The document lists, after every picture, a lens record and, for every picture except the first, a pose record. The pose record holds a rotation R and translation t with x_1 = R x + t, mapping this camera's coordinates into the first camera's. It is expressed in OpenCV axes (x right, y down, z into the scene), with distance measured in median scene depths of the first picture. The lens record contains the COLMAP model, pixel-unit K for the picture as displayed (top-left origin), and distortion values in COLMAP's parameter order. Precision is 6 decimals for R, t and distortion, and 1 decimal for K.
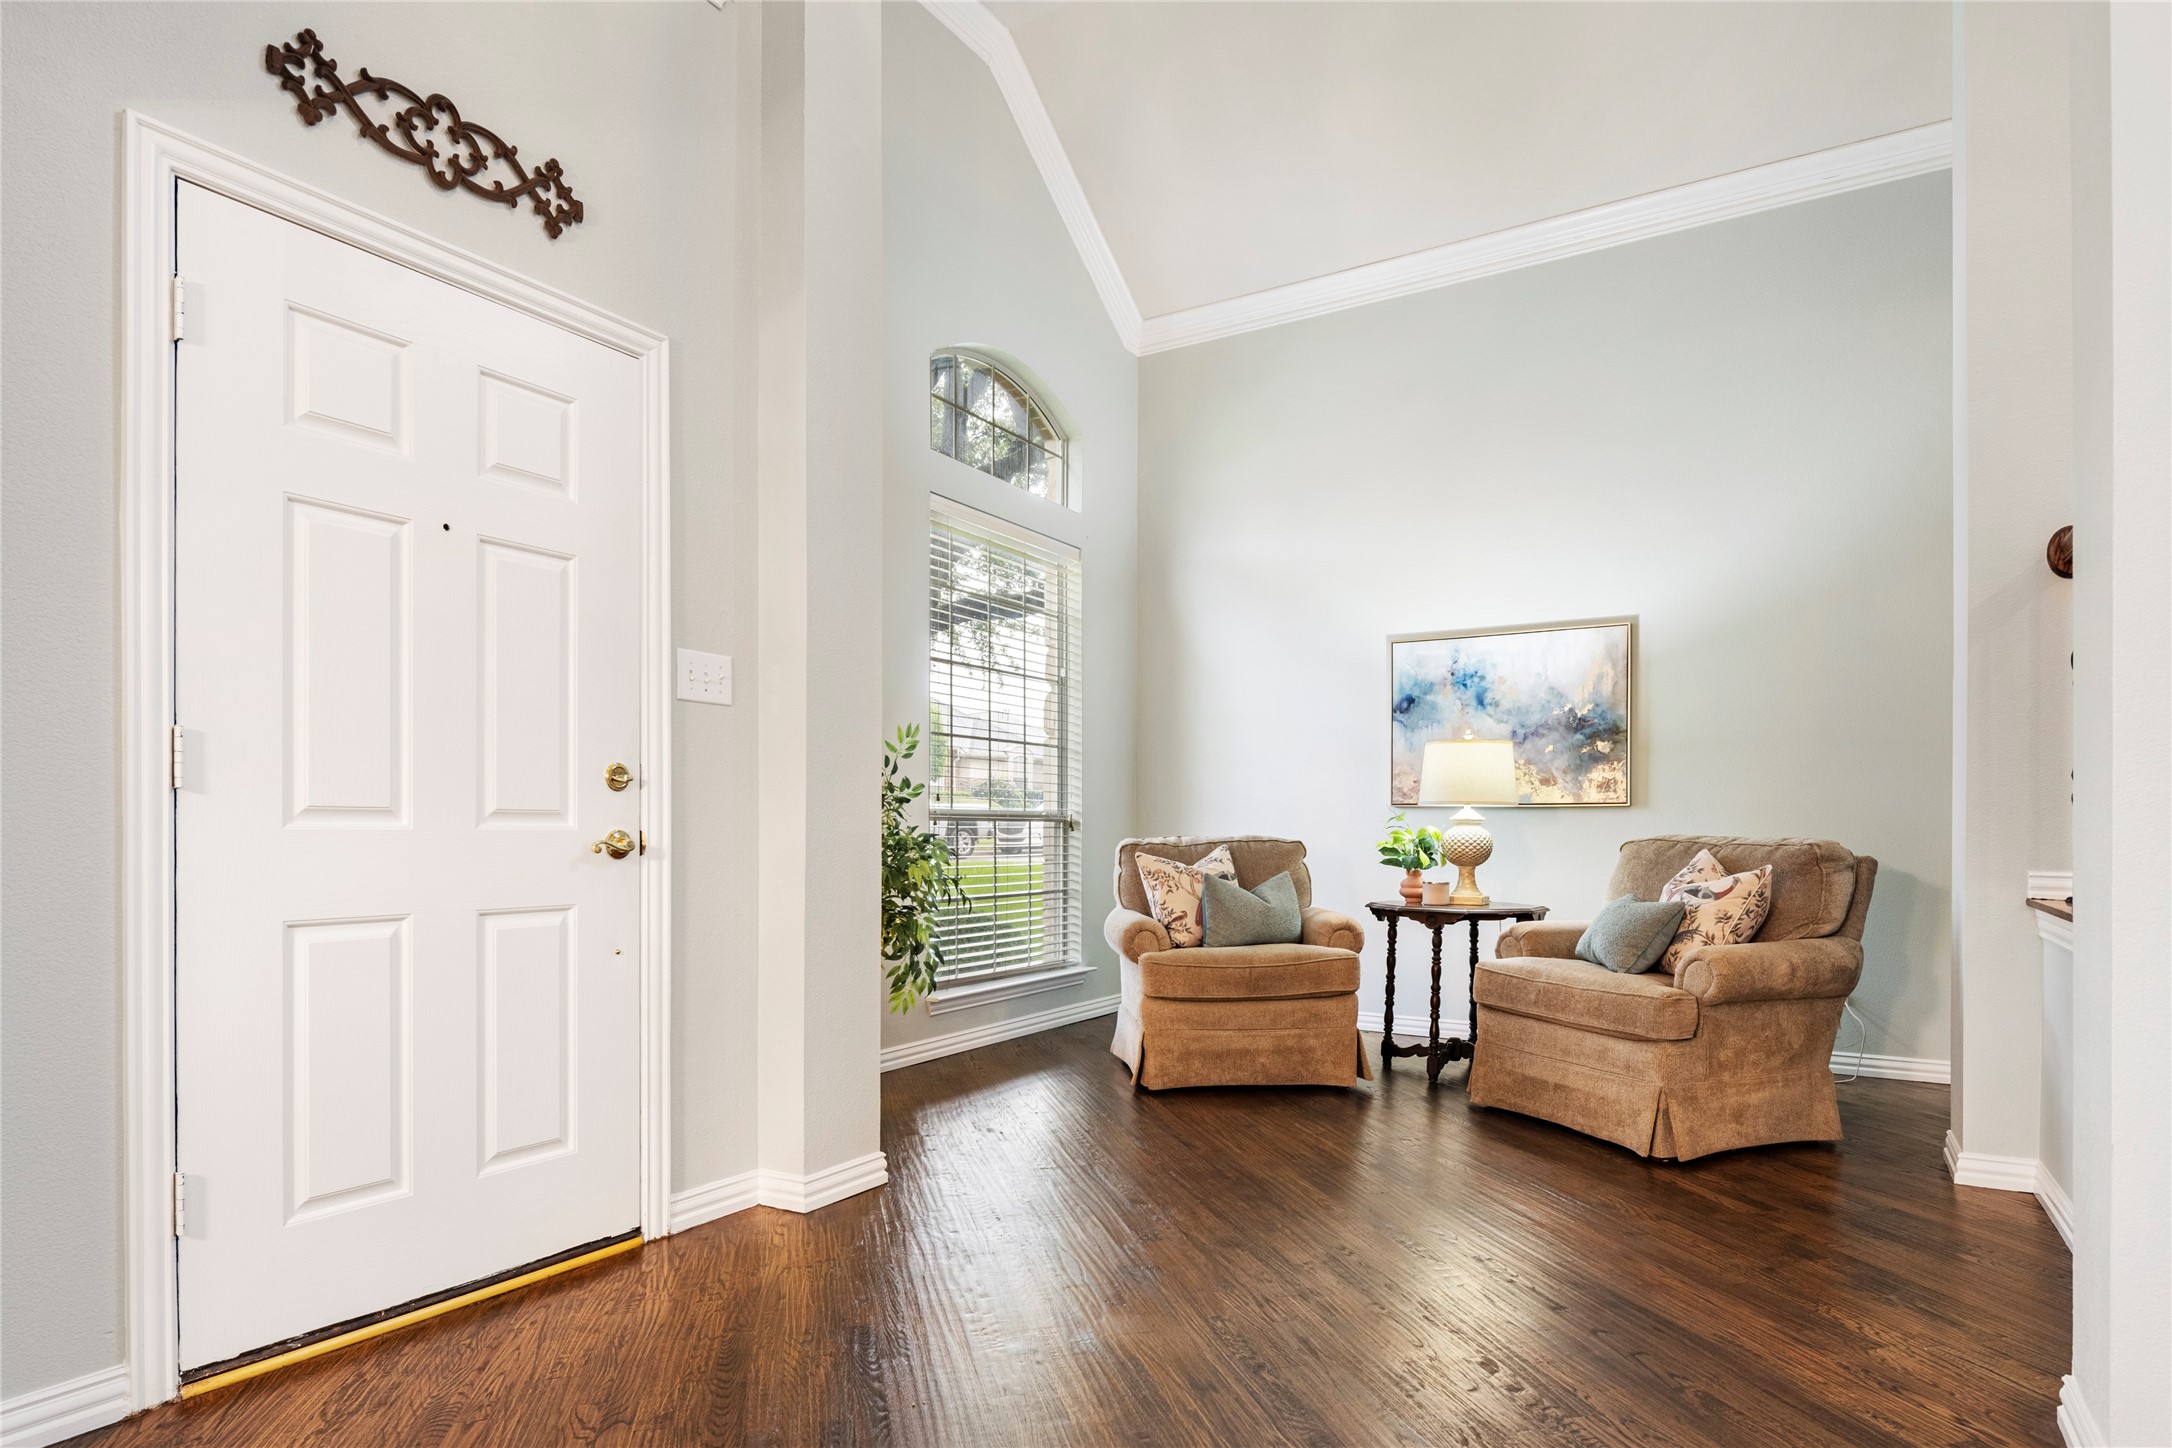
lens RADIAL K [[1179.9, 0, 1103.1], [0, 1179.9, 846.4], [0, 0, 1]] dist [-0.000406, -0.007456]
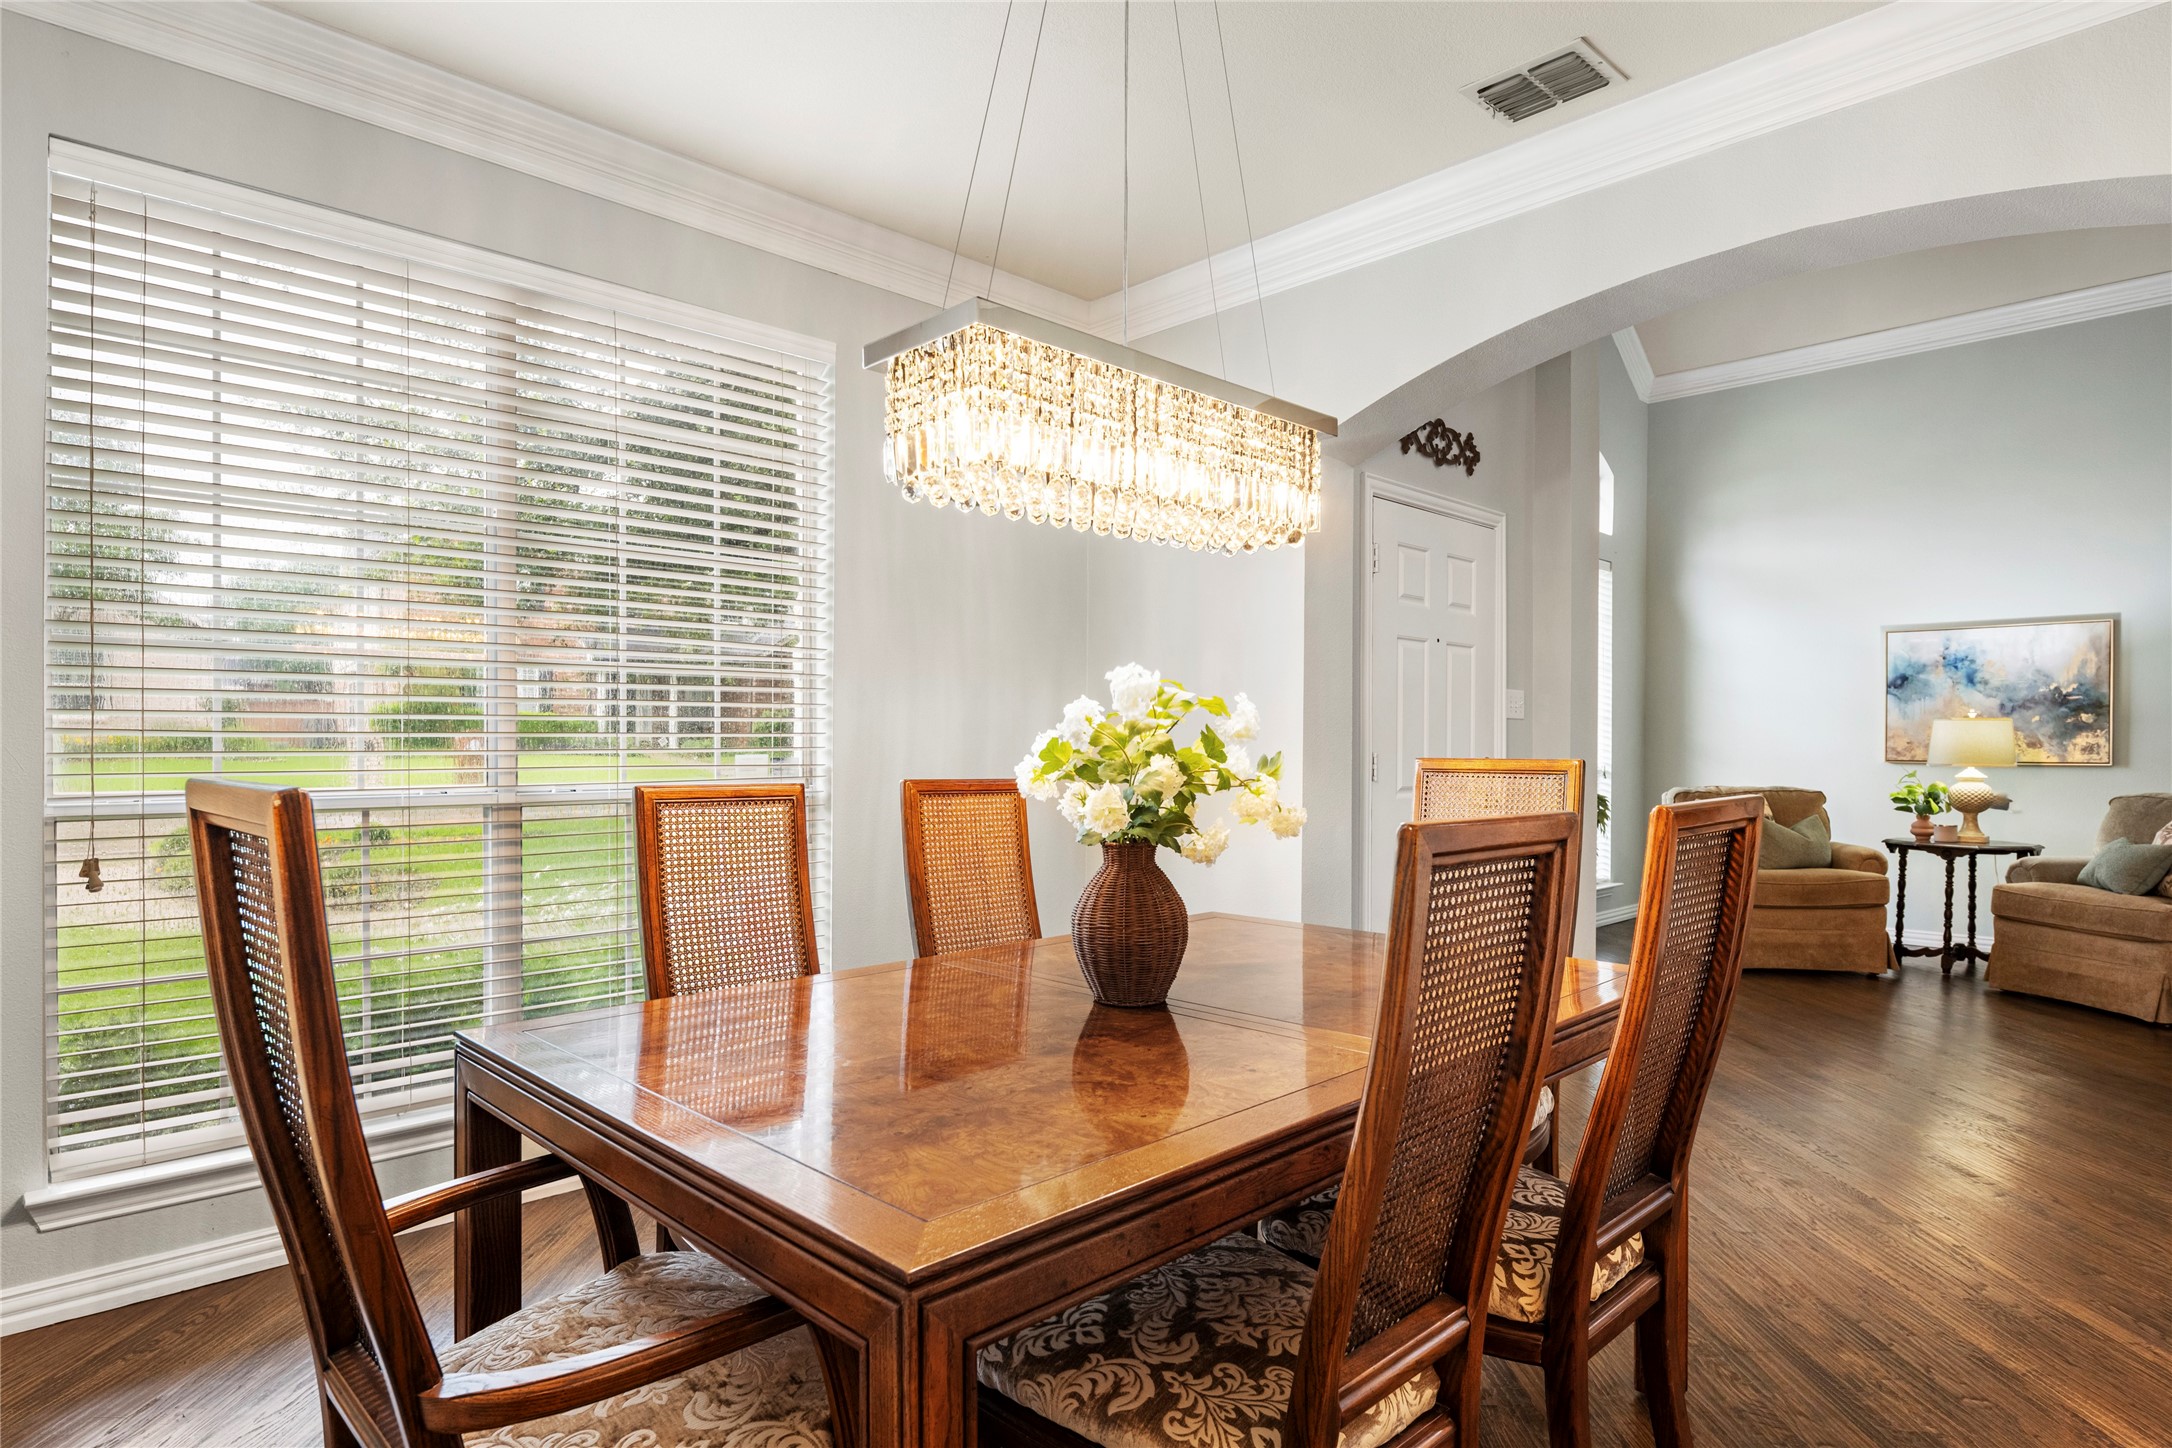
lens RADIAL K [[1179.9, 0, 1082.1], [0, 1179.9, 760.1], [0, 0, 1]] dist [-0.000406, -0.007456]
pose [[0.968625, 0.003094, -0.248507, -0.355707], [-0.003877, 0.999989, -0.002659, -0.037568], [0.248496, 0.003539, 0.968626, -0.562816]]
